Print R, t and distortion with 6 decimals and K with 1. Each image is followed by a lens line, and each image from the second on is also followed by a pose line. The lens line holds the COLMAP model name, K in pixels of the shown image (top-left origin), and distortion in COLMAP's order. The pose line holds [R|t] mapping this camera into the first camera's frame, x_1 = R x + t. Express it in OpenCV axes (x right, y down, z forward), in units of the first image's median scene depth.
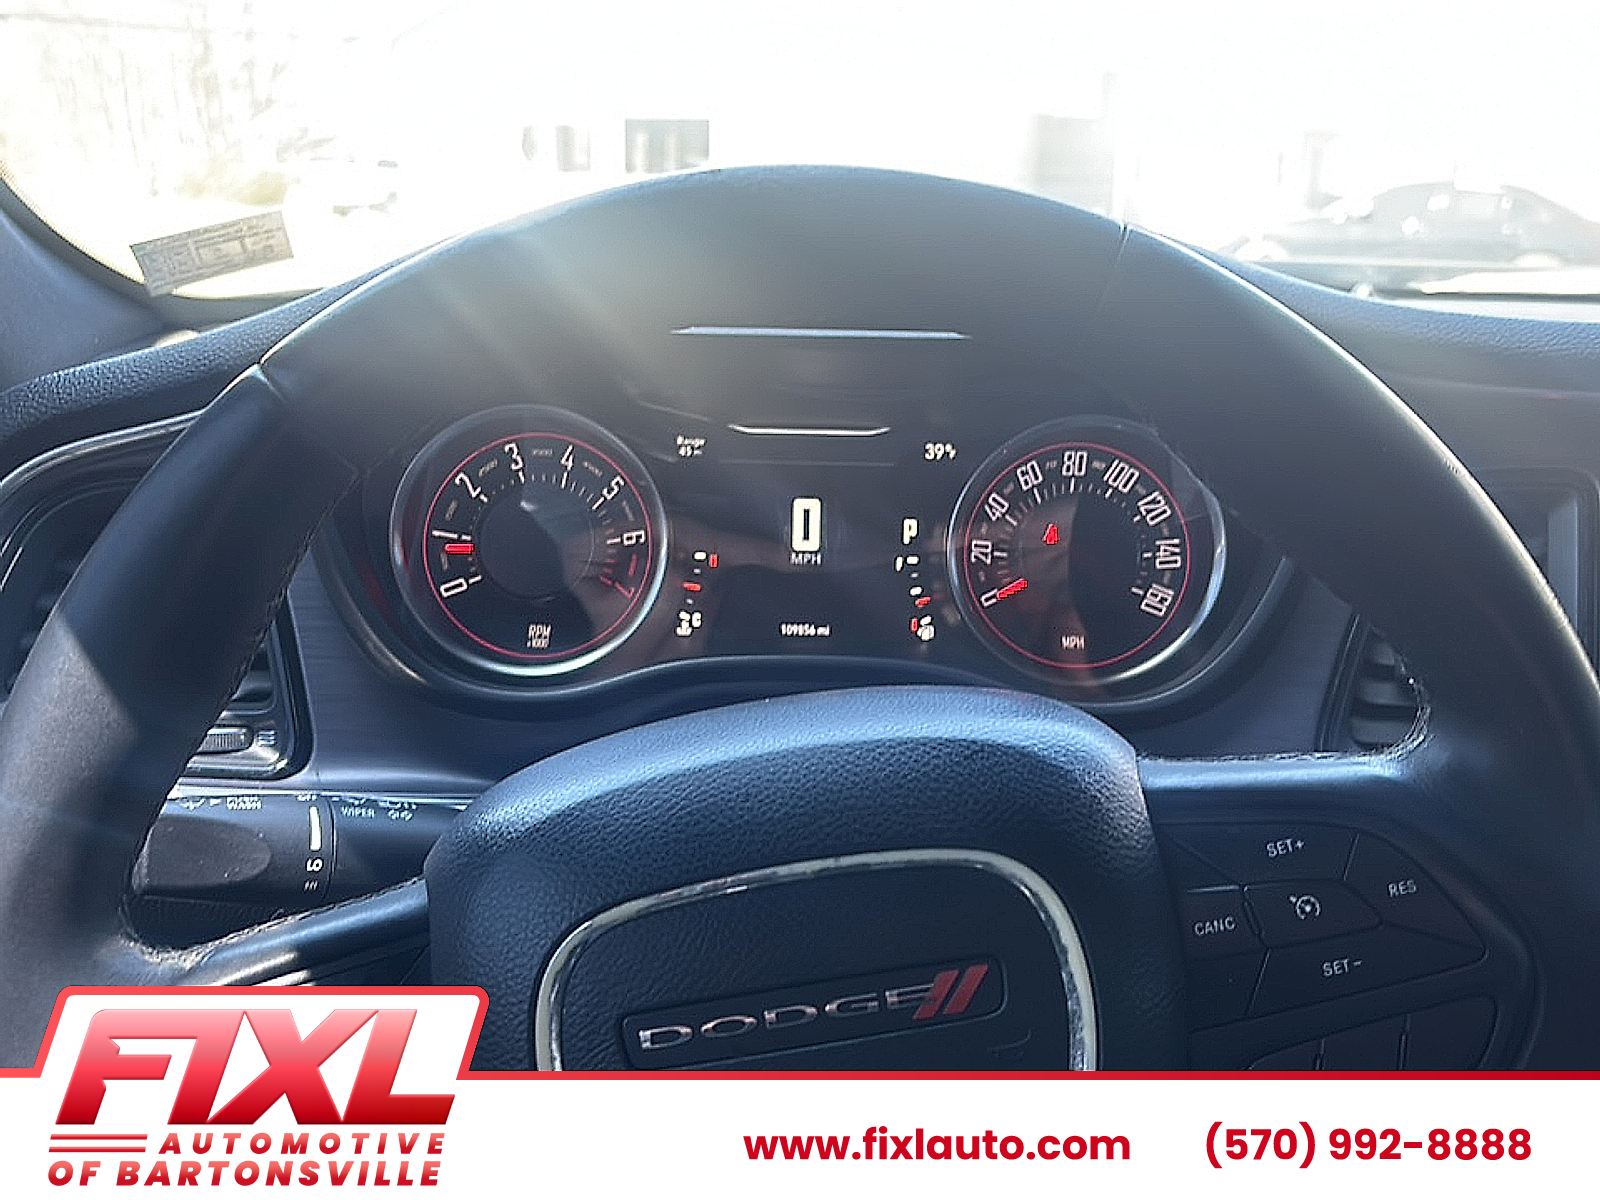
lens RADIAL K [[1485.7, 0, 804.8], [0, 1485.7, 615.4], [0, 0, 1]] dist [0.131725, -0.568062]
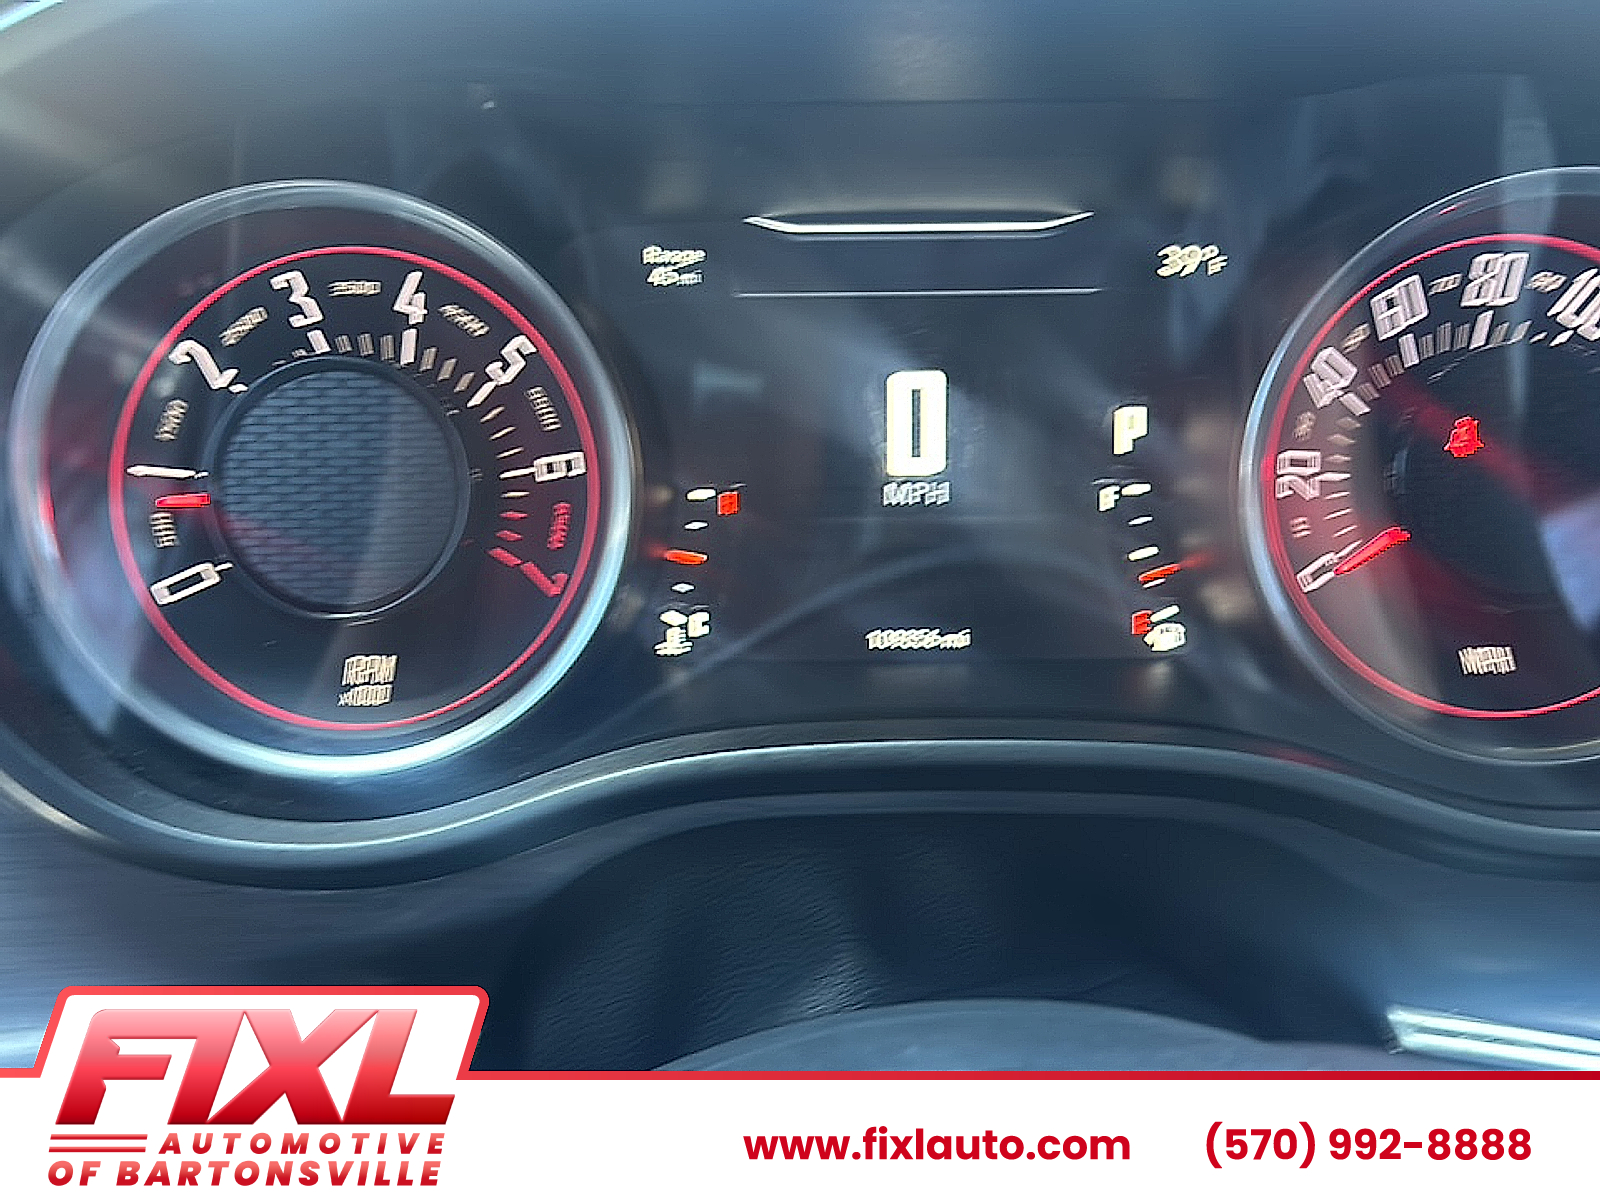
lens RADIAL K [[1494.7, 0, 791.0], [0, 1494.7, 596.9], [0, 0, 1]] dist [0.080222, -0.187849]
pose [[0.999572, -0.026801, -0.011760, -0.036758], [0.027777, 0.995303, 0.092734, -0.052469], [0.009219, -0.093021, 0.995621, 0.519067]]
